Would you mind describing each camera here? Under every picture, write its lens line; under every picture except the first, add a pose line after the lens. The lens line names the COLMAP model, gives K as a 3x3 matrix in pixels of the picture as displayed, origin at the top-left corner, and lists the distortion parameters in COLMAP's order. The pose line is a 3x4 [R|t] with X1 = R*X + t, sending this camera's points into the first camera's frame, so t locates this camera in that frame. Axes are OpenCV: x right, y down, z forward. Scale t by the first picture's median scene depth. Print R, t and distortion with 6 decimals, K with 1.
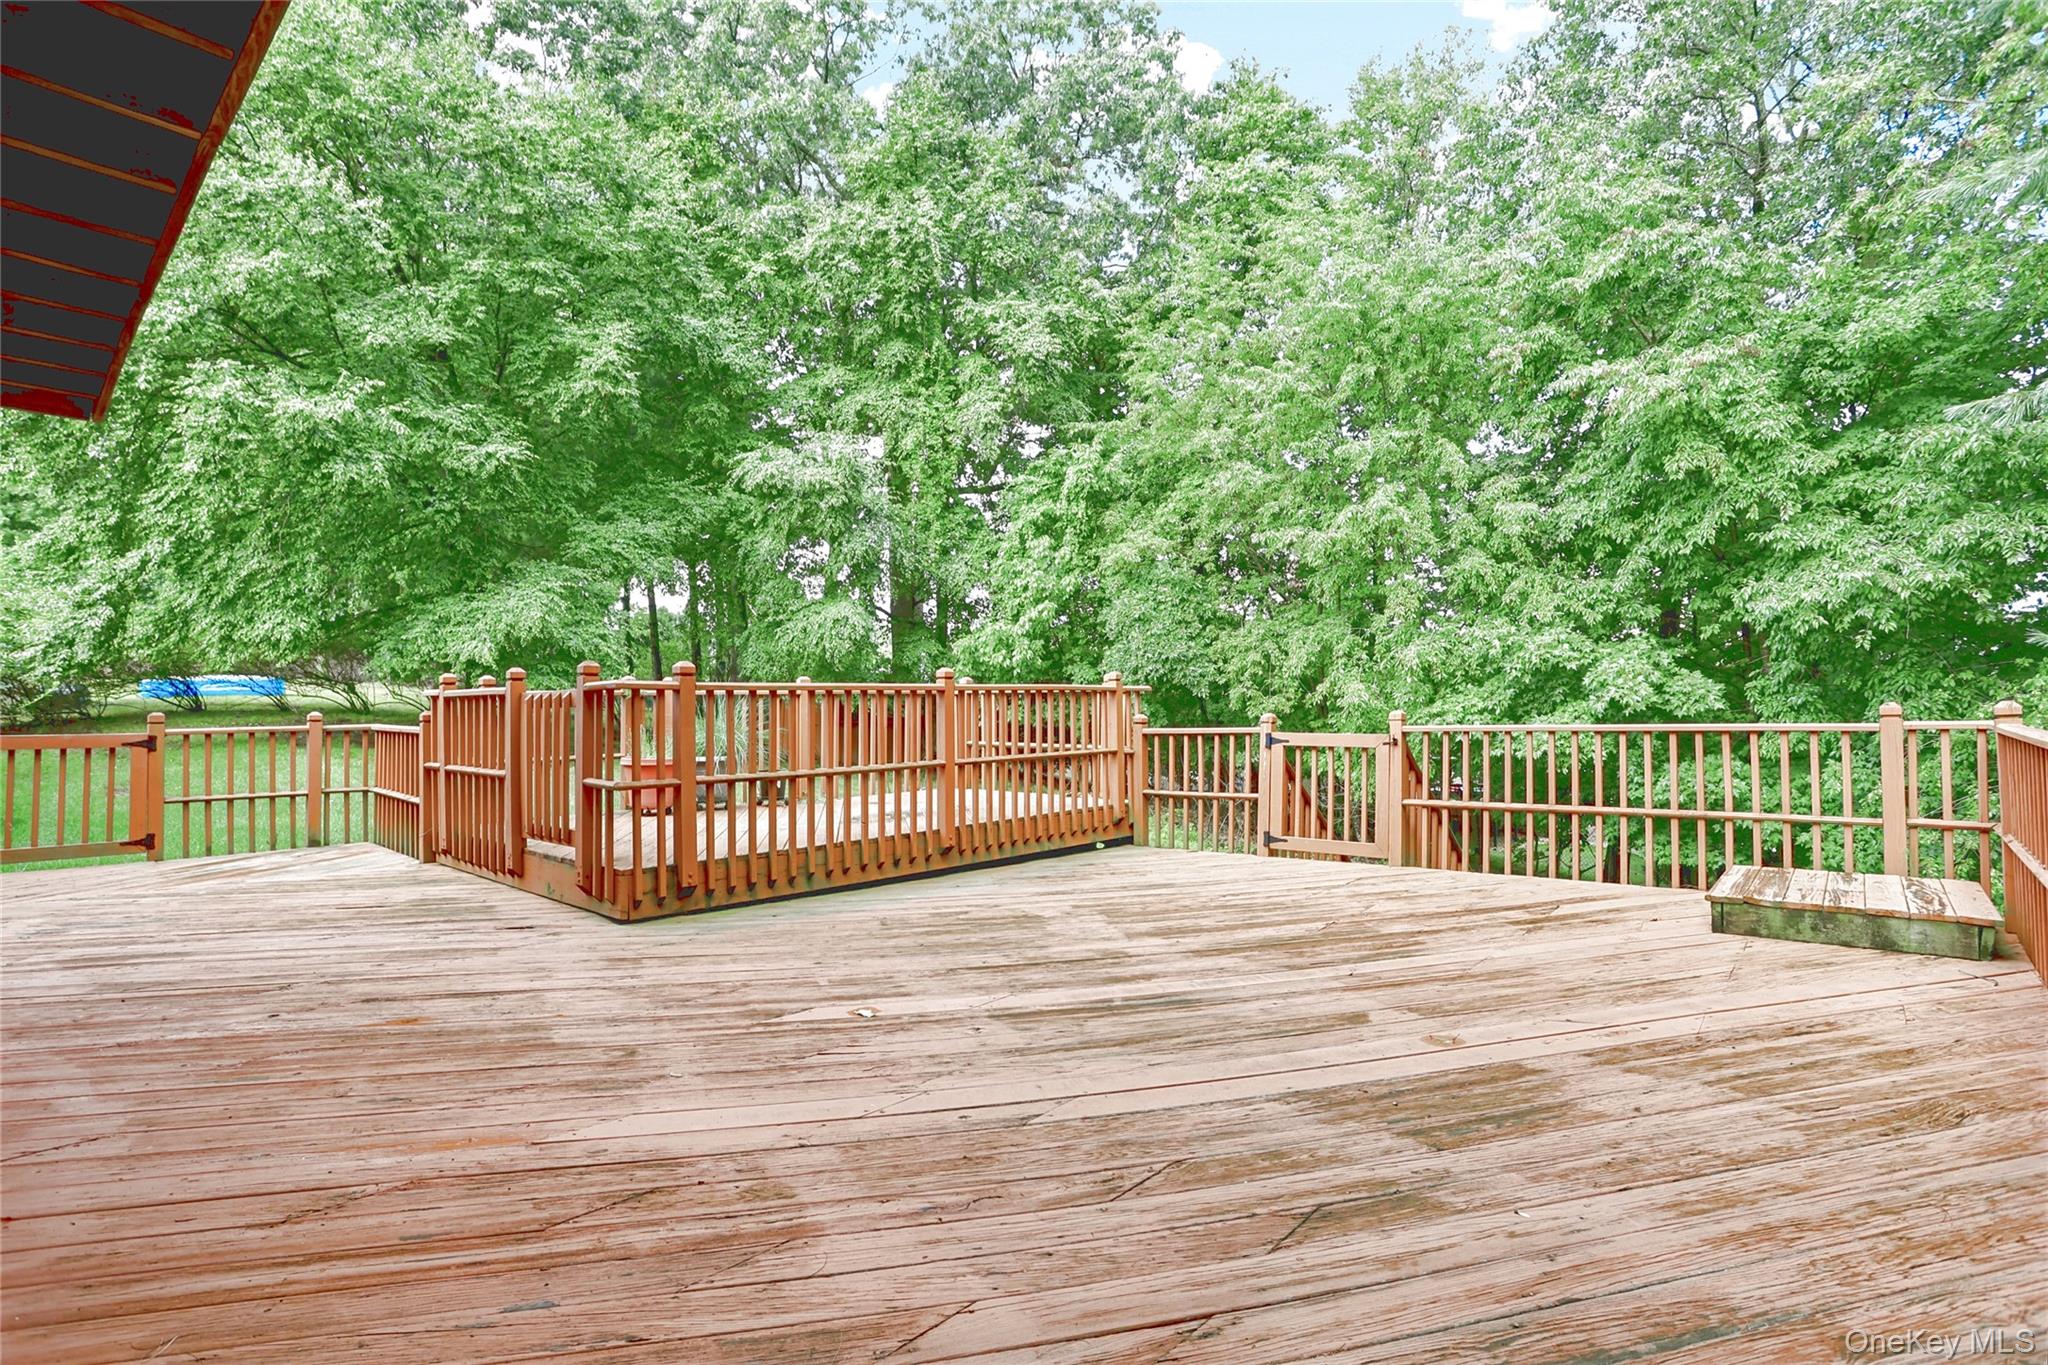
lens RADIAL K [[907.0, 0, 1087.1], [0, 907.0, 674.9], [0, 0, 1]] dist [-0.079420, 0.033912]
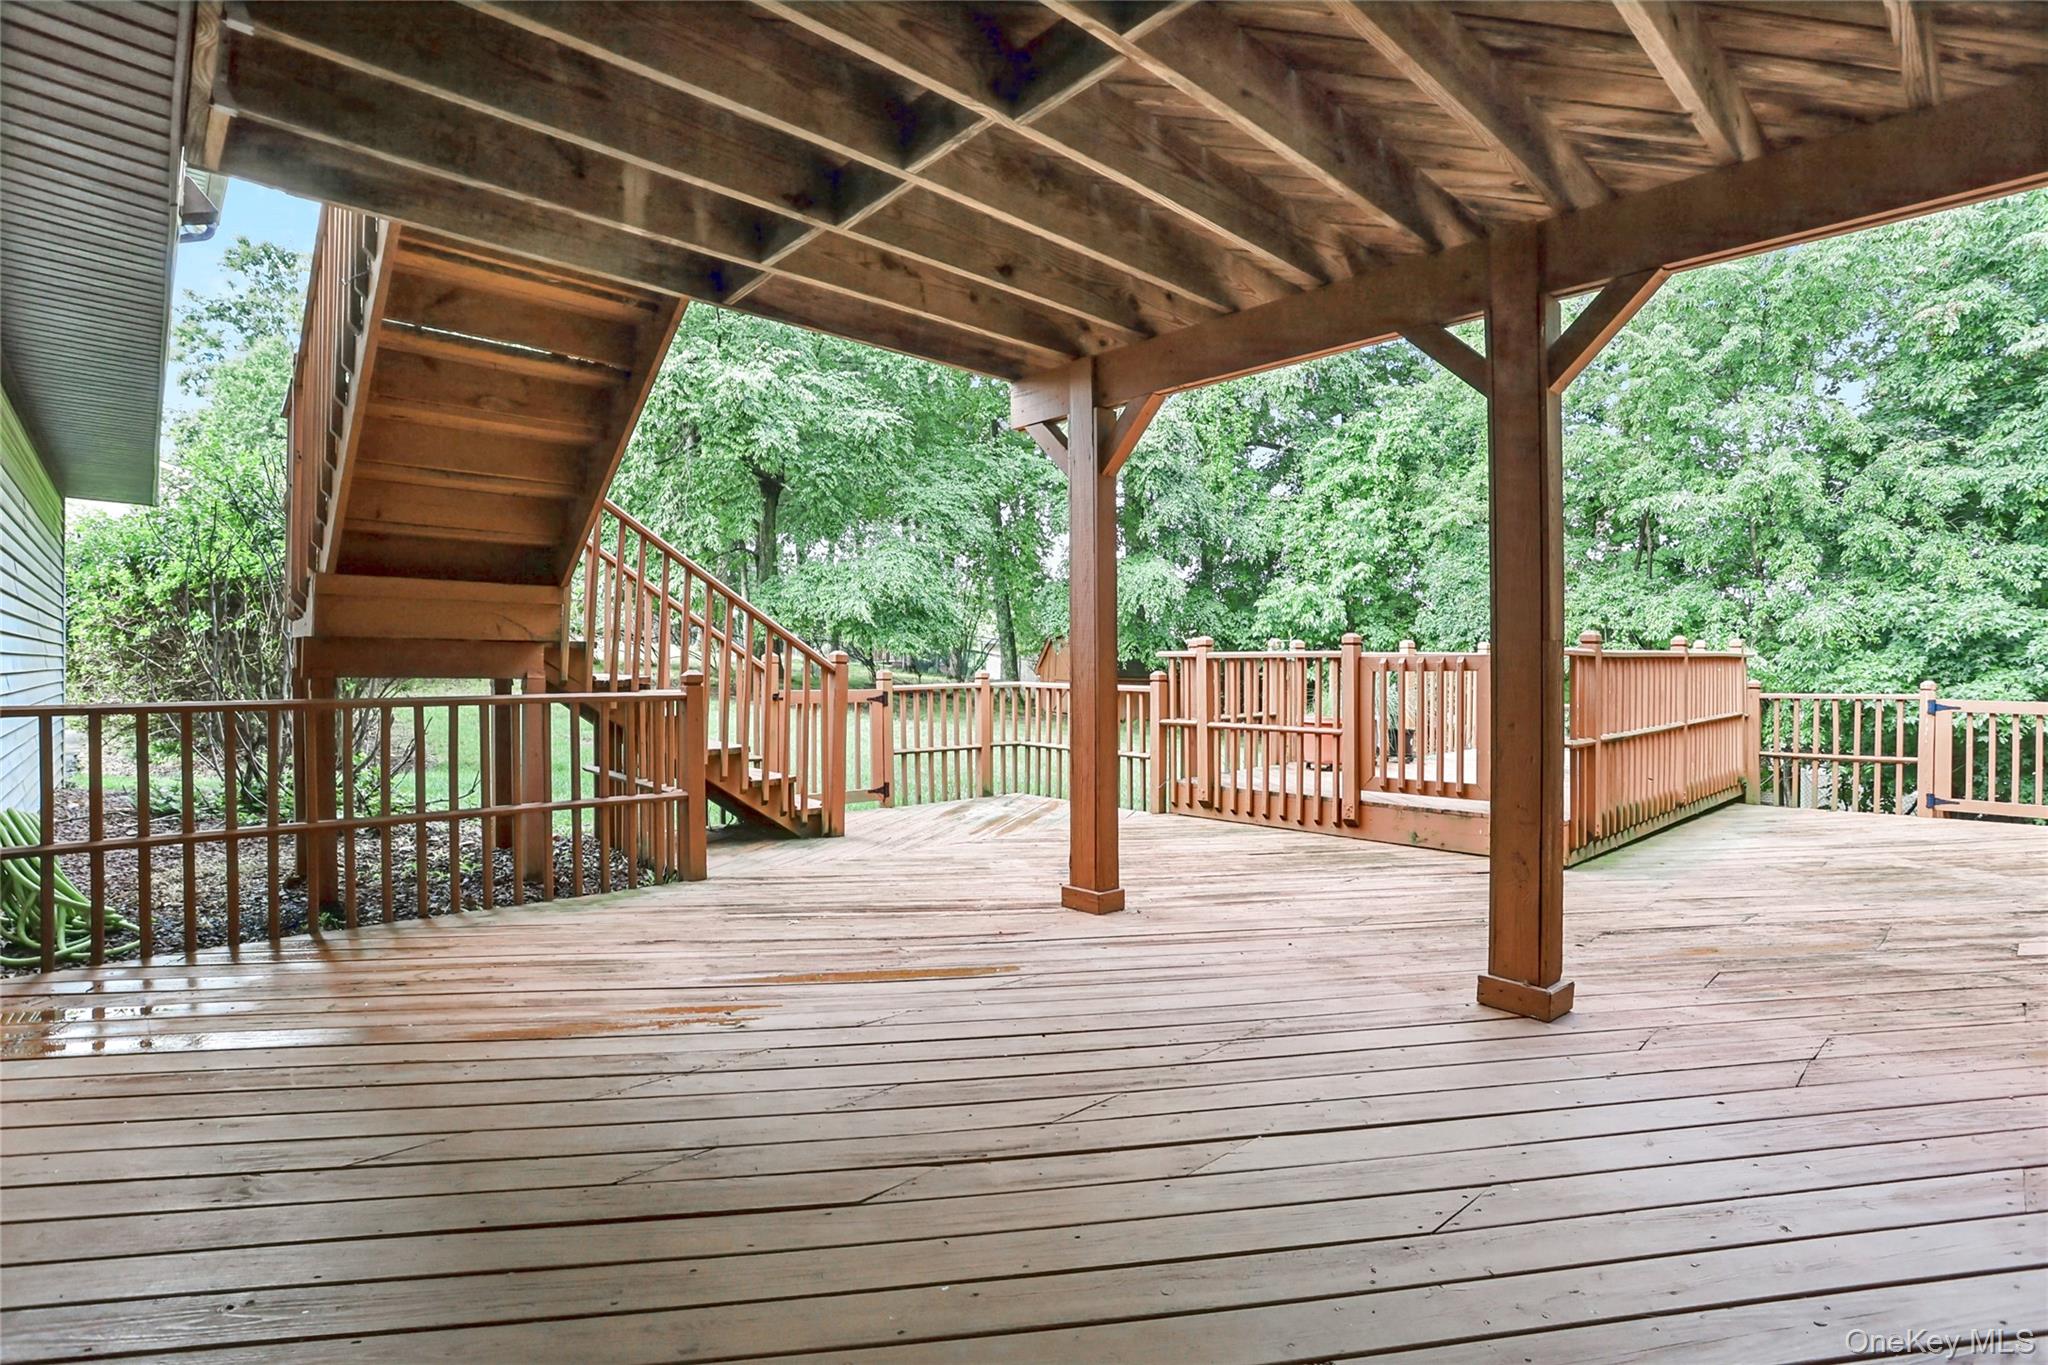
lens RADIAL K [[908.4, 0, 1104.6], [0, 908.4, 647.1], [0, 0, 1]] dist [-0.055917, 0.022370]
pose [[0.996253, 0.010454, -0.085857, -0.376330], [-0.008987, 0.999807, 0.017448, -0.003586], [0.086023, -0.016611, 0.996155, -0.054855]]
